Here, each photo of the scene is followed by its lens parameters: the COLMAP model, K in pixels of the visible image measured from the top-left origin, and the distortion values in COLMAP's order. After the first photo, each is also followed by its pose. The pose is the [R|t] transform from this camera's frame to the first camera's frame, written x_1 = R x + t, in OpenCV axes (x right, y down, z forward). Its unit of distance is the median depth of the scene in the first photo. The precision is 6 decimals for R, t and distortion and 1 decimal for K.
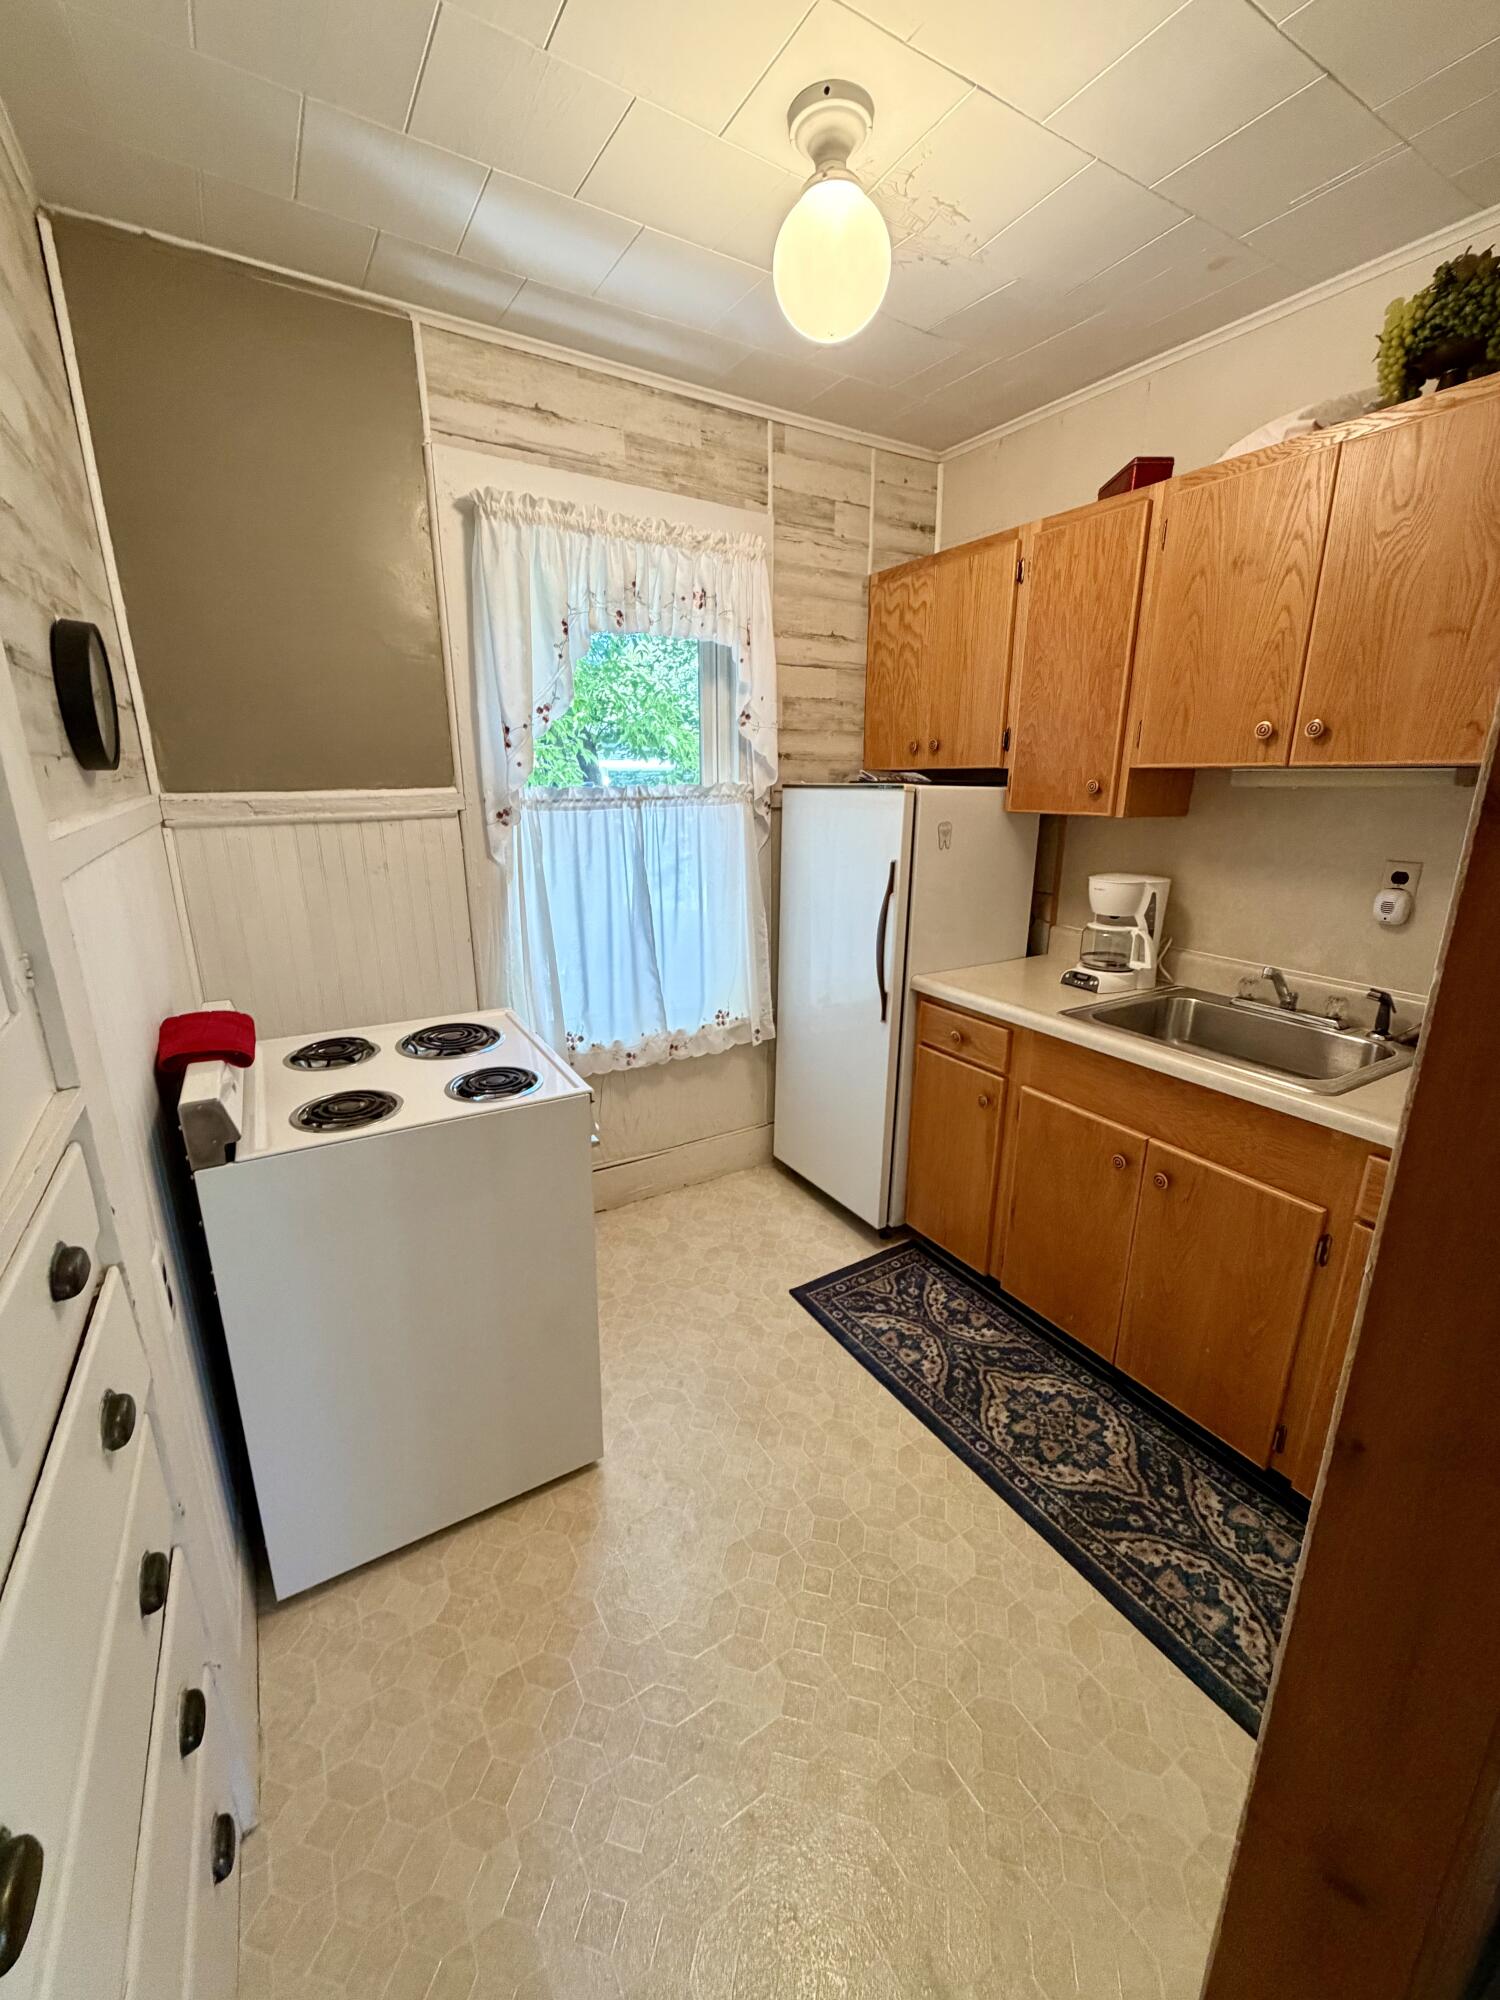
lens RADIAL K [[804.0, 0, 747.9], [0, 804.0, 997.8], [0, 0, 1]] dist [-0.000022, -0.000119]
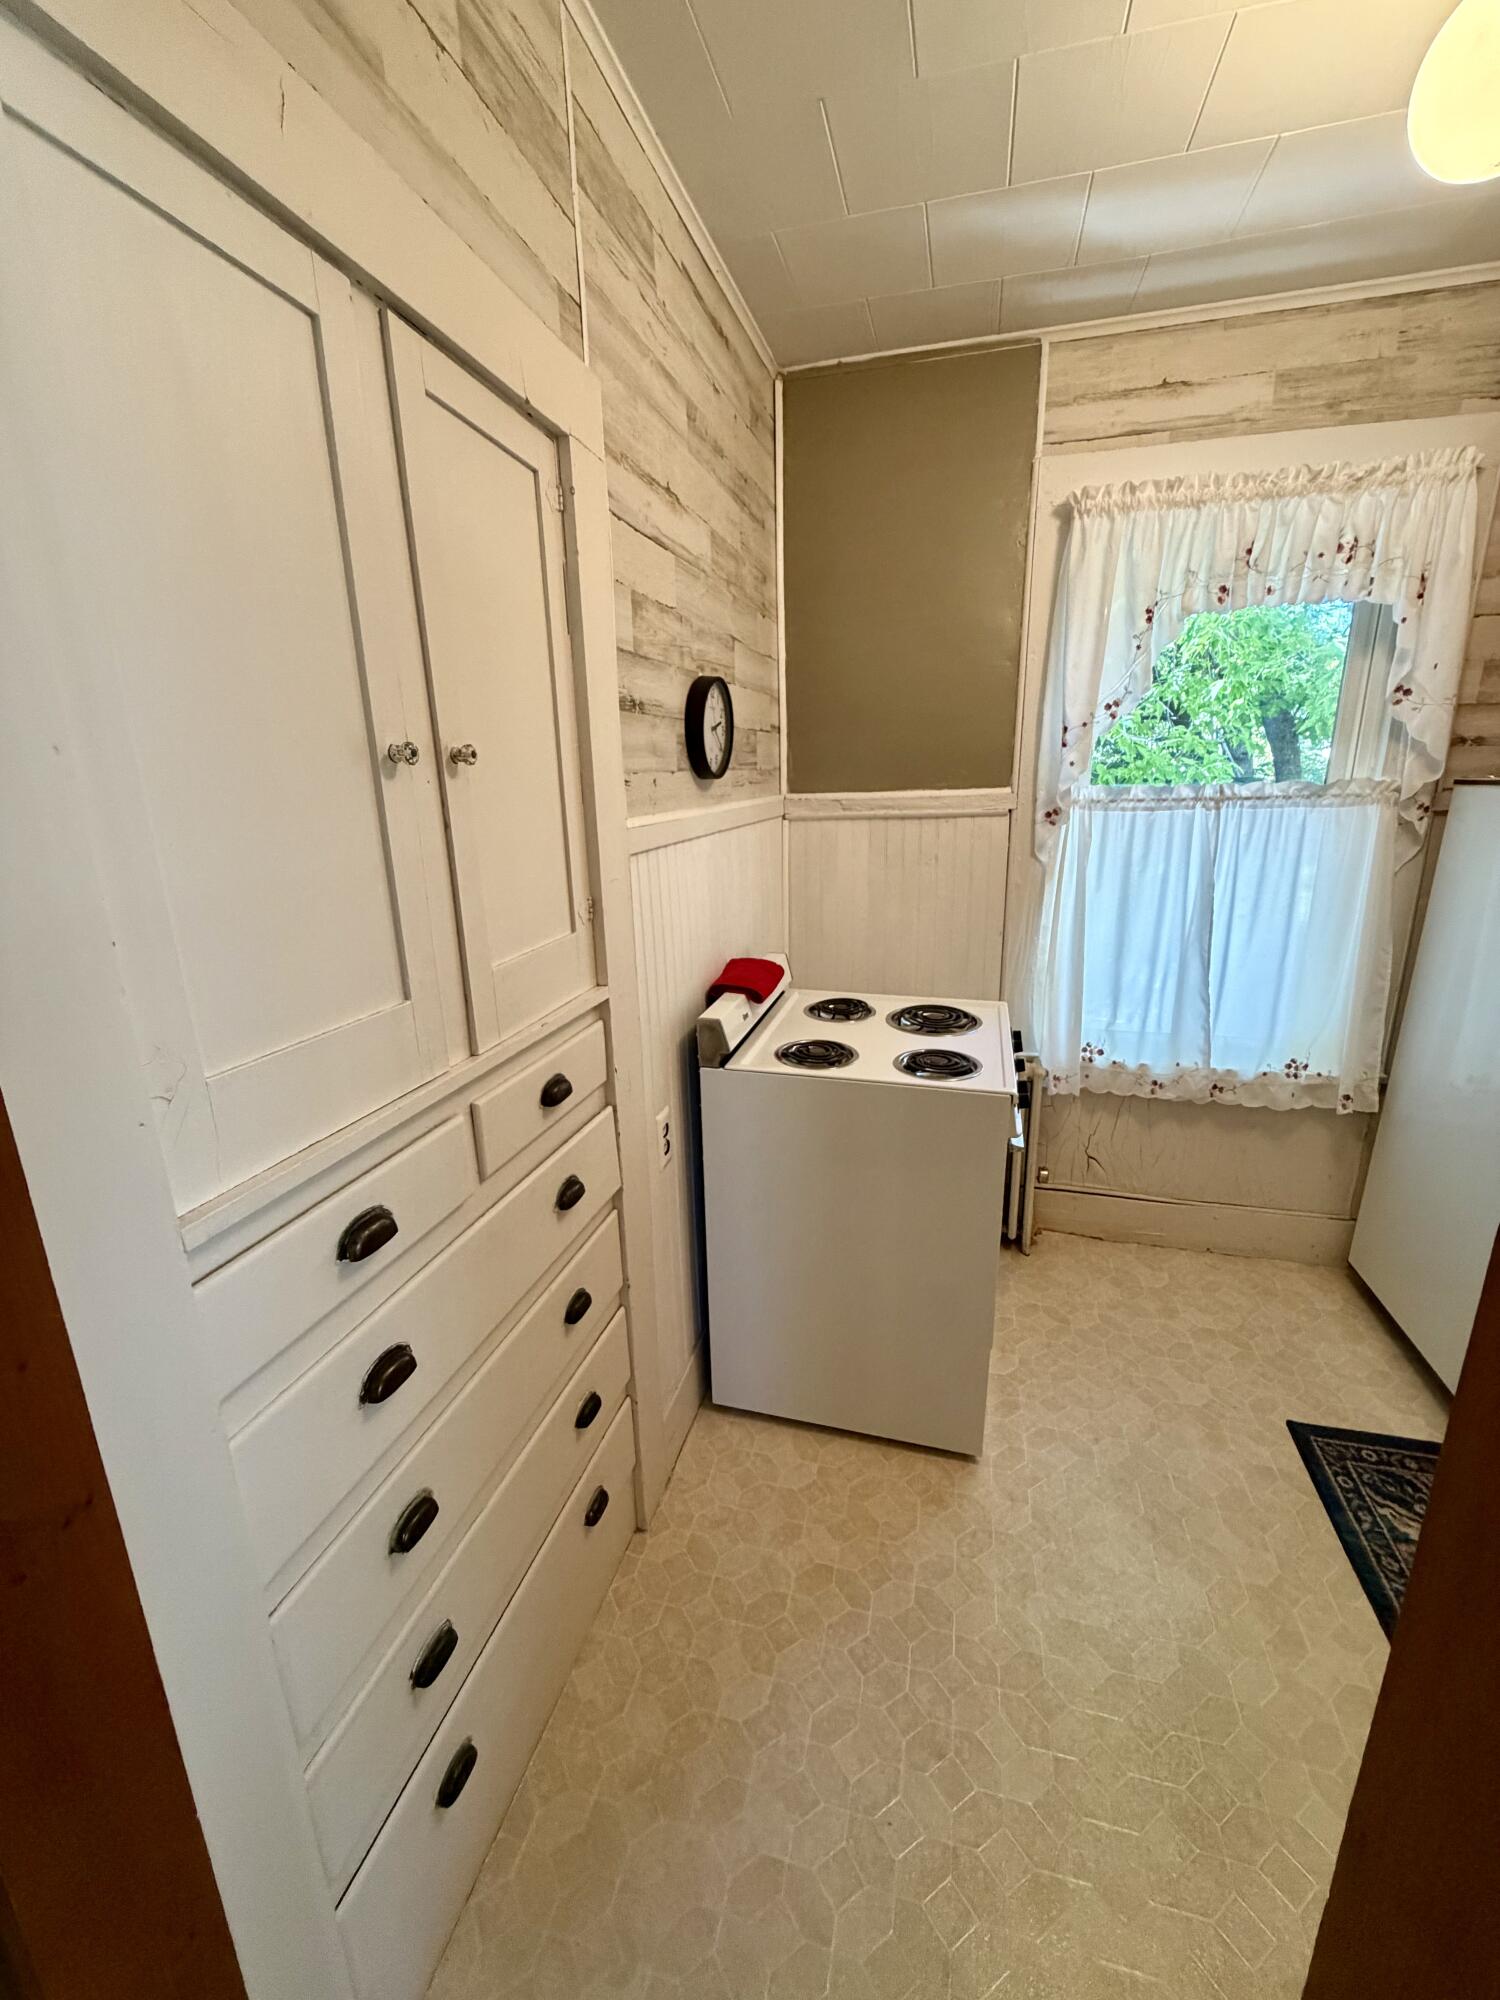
lens RADIAL K [[804.0, 0, 744.4], [0, 804.0, 999.0], [0, 0, 1]] dist [-0.000022, -0.000119]
pose [[0.683594, 0.180626, -0.707159, 0.187164], [-0.175852, 0.981111, 0.080608, -0.015101], [0.708361, 0.069252, 0.702445, 0.038592]]
